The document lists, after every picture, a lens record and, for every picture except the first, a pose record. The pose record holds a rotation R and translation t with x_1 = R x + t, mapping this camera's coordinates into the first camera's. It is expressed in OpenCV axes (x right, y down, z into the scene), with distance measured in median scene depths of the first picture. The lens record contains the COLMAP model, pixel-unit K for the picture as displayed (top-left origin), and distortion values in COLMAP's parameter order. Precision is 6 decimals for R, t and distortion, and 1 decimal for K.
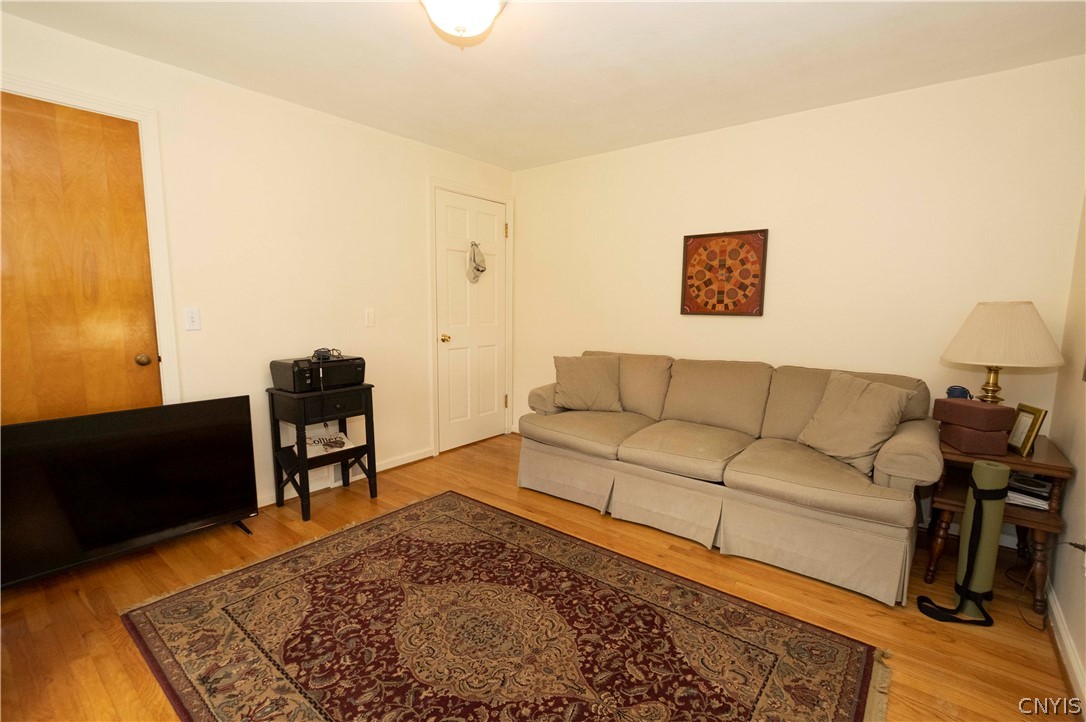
lens RADIAL K [[487.0, 0, 538.7], [0, 487.0, 371.9], [0, 0, 1]] dist [-0.003440, -0.001361]
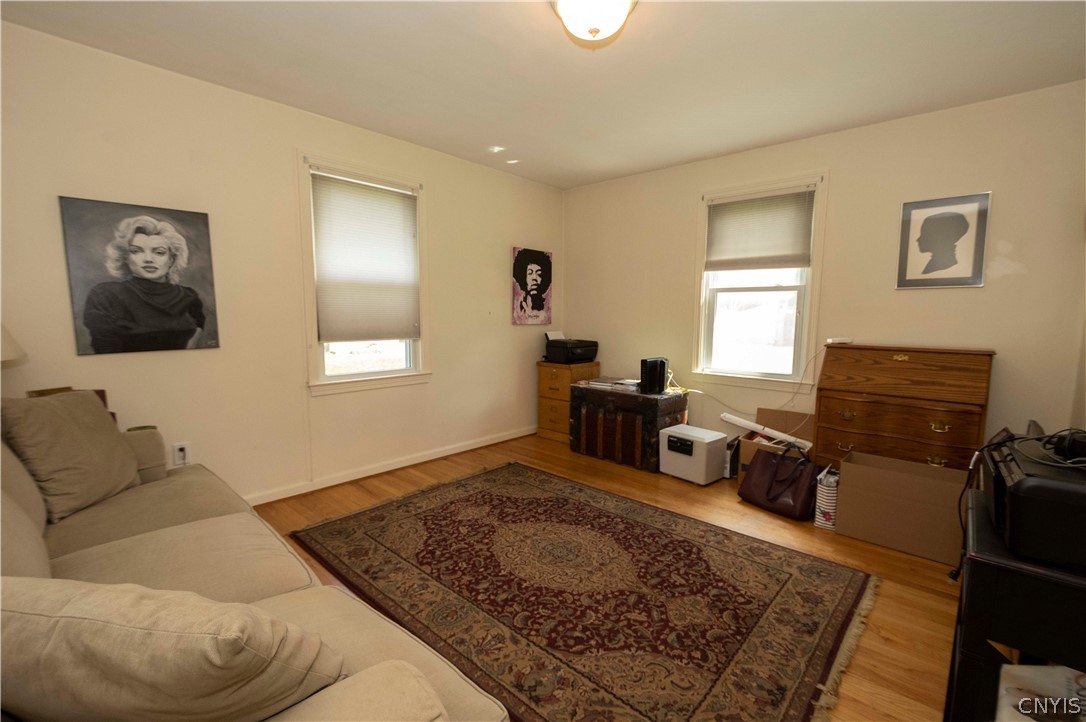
lens RADIAL K [[487.0, 0, 538.7], [0, 487.0, 371.9], [0, 0, 1]] dist [-0.003440, -0.001361]
pose [[-0.997972, -0.026483, 0.057877, -0.097736], [-0.010704, 0.966207, 0.257546, -0.228950], [-0.062742, 0.256405, -0.964531, 1.774673]]
